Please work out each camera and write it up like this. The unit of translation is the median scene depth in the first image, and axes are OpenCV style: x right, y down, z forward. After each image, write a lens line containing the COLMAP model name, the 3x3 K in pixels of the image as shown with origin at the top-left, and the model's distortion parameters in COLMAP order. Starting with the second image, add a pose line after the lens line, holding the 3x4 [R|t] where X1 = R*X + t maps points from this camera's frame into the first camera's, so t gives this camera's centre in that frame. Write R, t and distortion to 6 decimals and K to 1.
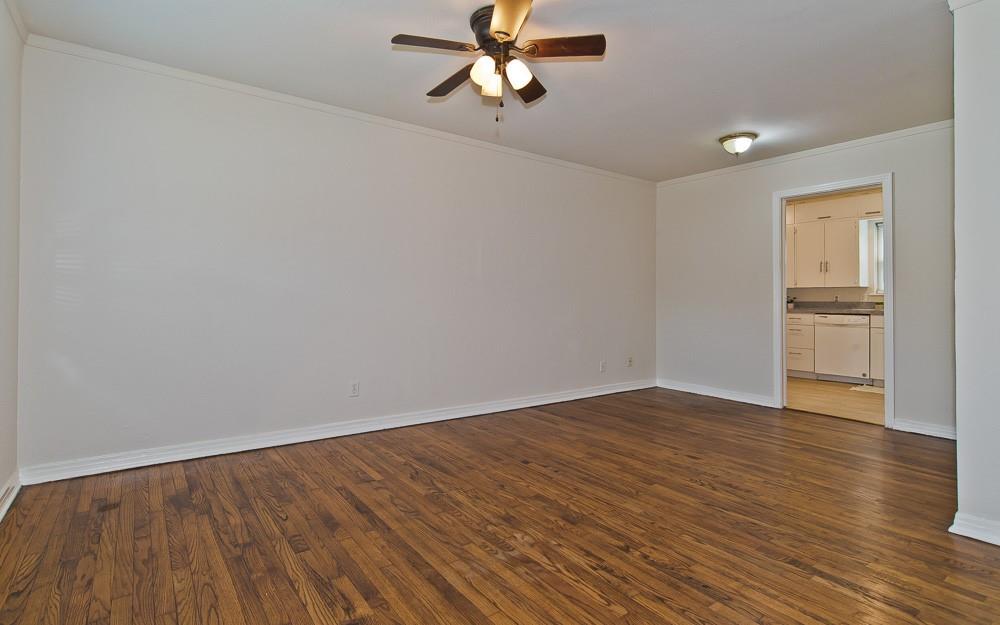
lens RADIAL K [[494.5, 0, 499.5], [0, 494.5, 294.2], [0, 0, 1]] dist [-0.002213, 0.000134]
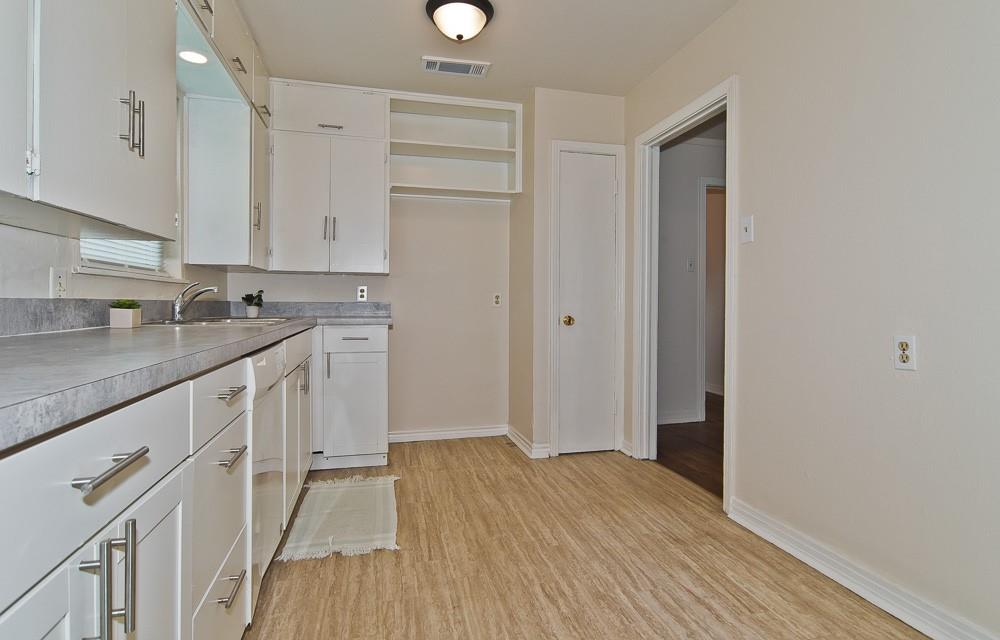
lens RADIAL K [[498.1, 0, 502.1], [0, 498.1, 304.9], [0, 0, 1]] dist [-0.000750, 0.001350]
pose [[-0.927217, -0.009931, 0.374393, 1.038032], [-0.011380, 0.999934, -0.001660, 0.038591], [-0.374352, -0.005800, -0.927269, 2.650150]]
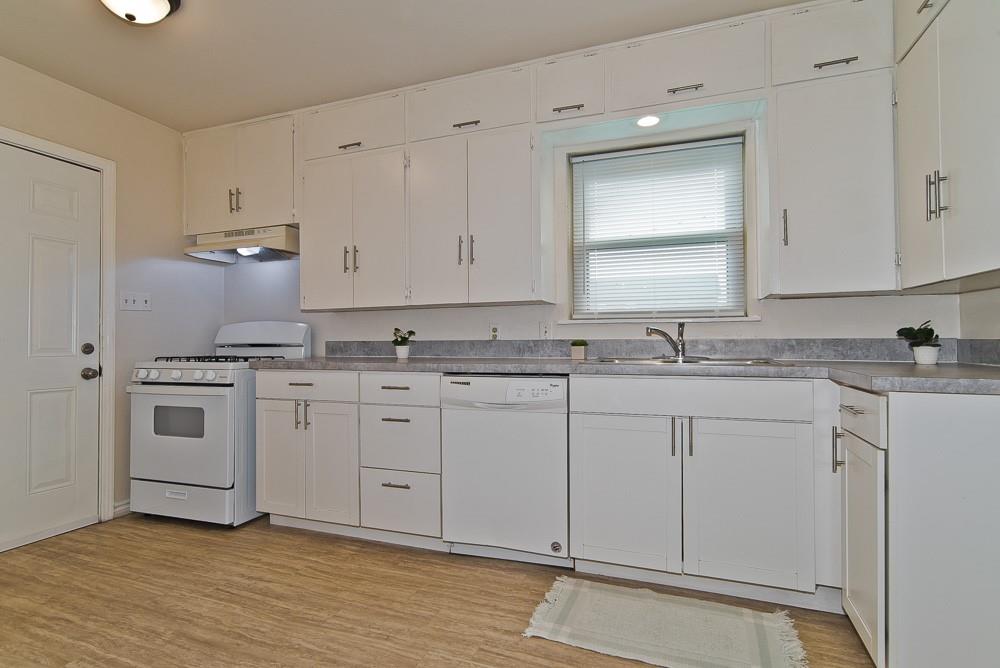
lens RADIAL K [[492.5, 0, 500.0], [0, 492.5, 334.0], [0, 0, 1]] dist [-0.001315, 0.000263]
pose [[0.833754, -0.002180, 0.552132, 1.089181], [0.004577, 0.999985, -0.002963, 0.027283], [-0.552117, 0.004997, 0.833751, 1.551886]]
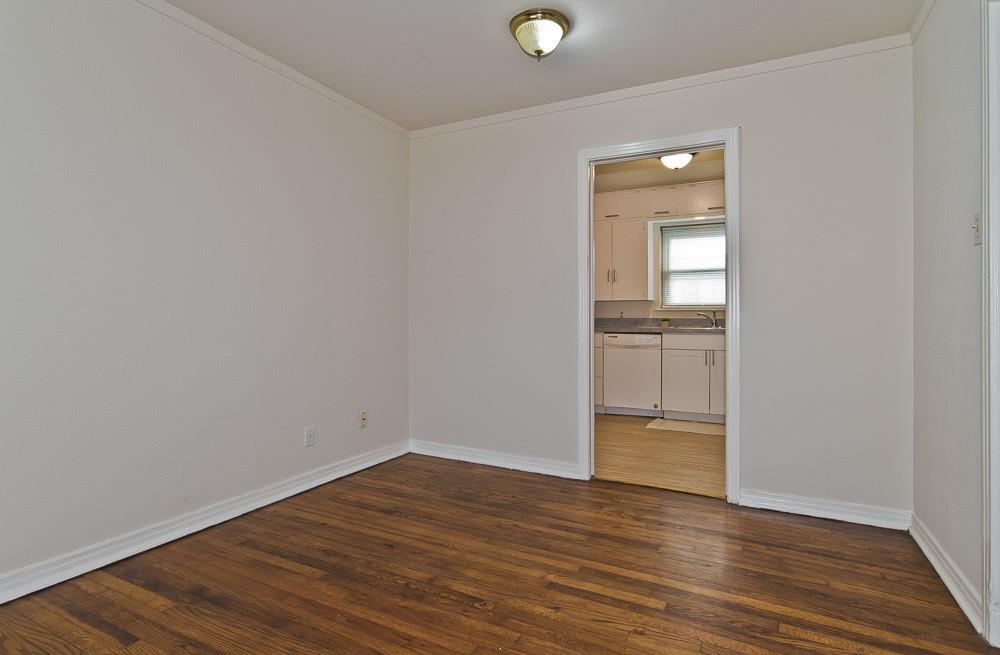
lens RADIAL K [[506.8, 0, 513.4], [0, 506.8, 312.6], [0, 0, 1]] dist [0.000366, -0.000015]
pose [[0.888492, 0.003398, 0.458879, 0.288259], [-0.003846, 0.999993, 0.000041, 0.015728], [-0.458876, -0.001801, 0.888499, 0.755017]]
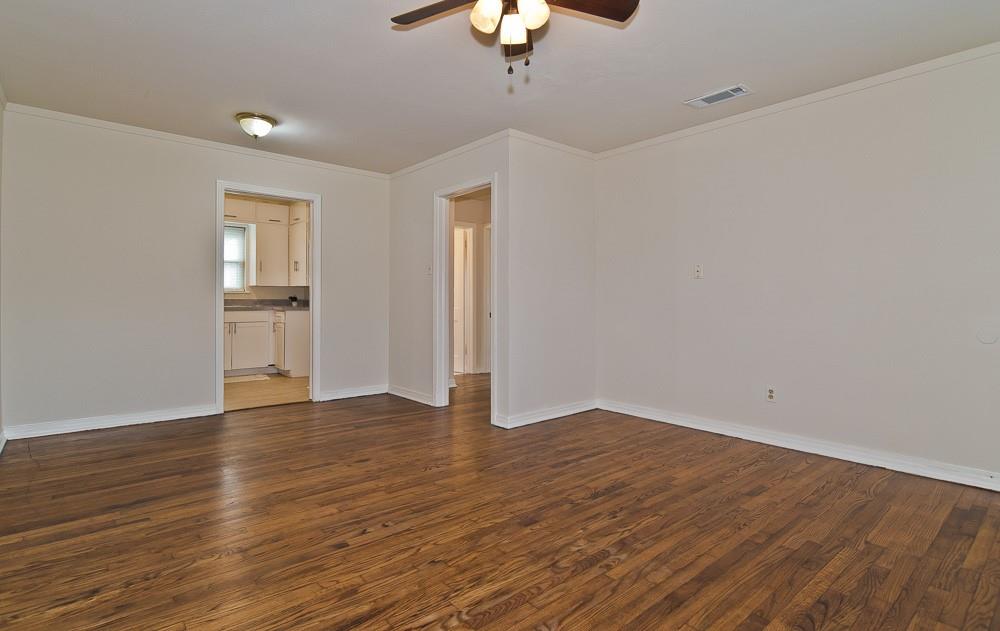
lens RADIAL K [[493.8, 0, 495.5], [0, 493.8, 296.8], [0, 0, 1]] dist [-0.002489, -0.000867]
pose [[-0.070503, -0.001490, 0.997510, -0.684480], [-0.014226, 0.999899, 0.000489, 0.003646], [-0.997410, -0.014156, -0.070517, 0.932723]]
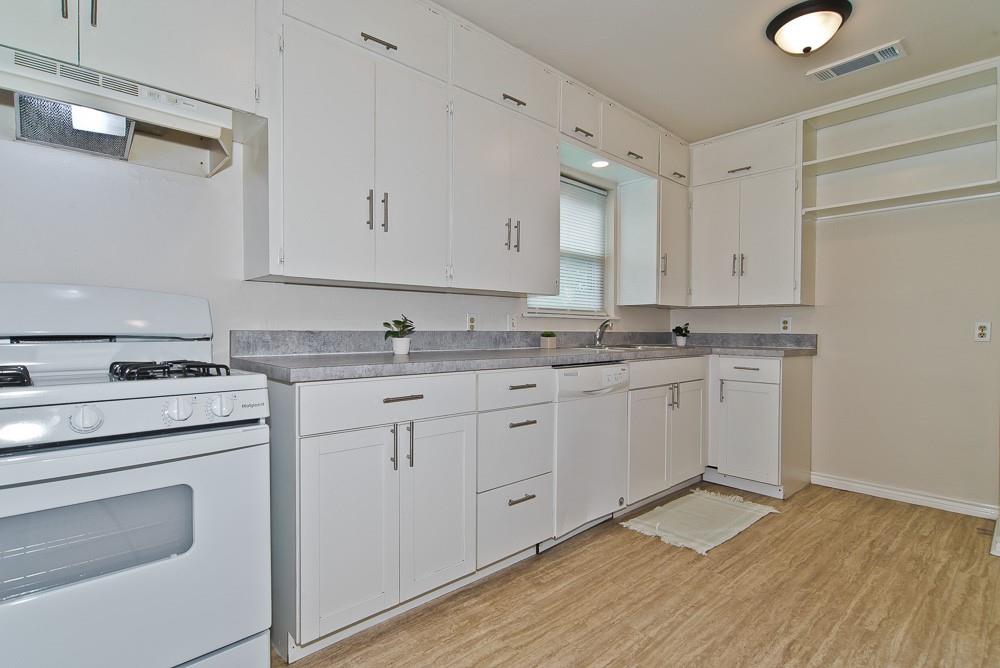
lens RADIAL K [[490.1, 0, 500.0], [0, 490.1, 334.0], [0, 0, 1]] dist [-0.000714, 0.000250]
pose [[-0.108632, -0.013846, 0.993986, 0.697045], [-0.014822, 0.999814, 0.012307, 0.030185], [-0.993972, -0.013396, -0.108817, 2.455356]]
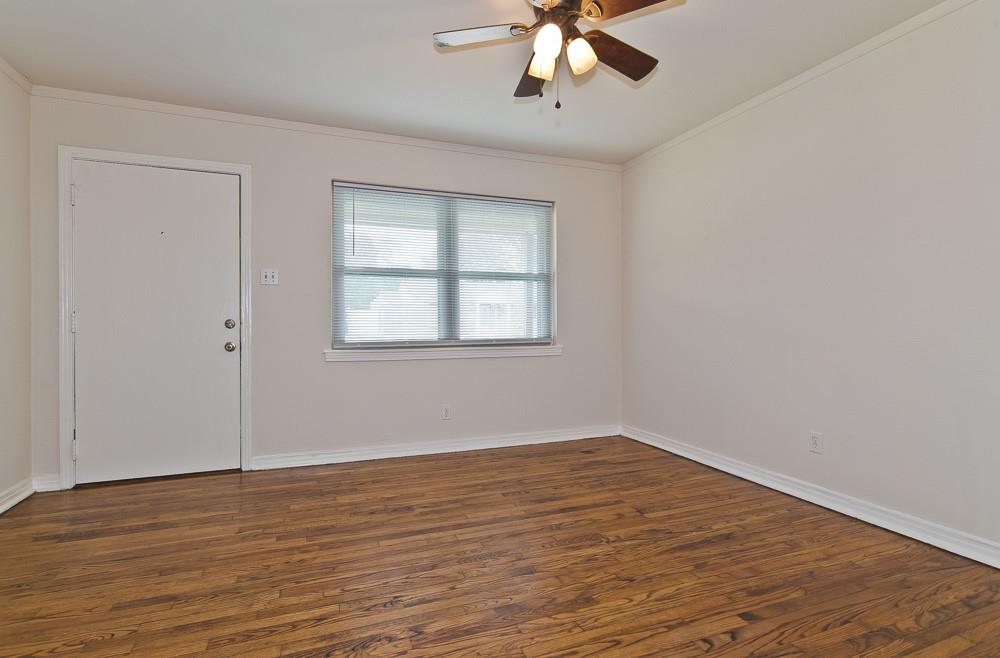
lens RADIAL K [[492.0, 0, 500.0], [0, 492.0, 329.0], [0, 0, 1]] dist [-0.001113, -0.000035]
pose [[-0.255038, 0.001621, -0.966930, 0.716236], [0.009440, 0.999955, -0.000813, 0.021465], [0.966885, -0.009335, -0.255042, 0.967371]]
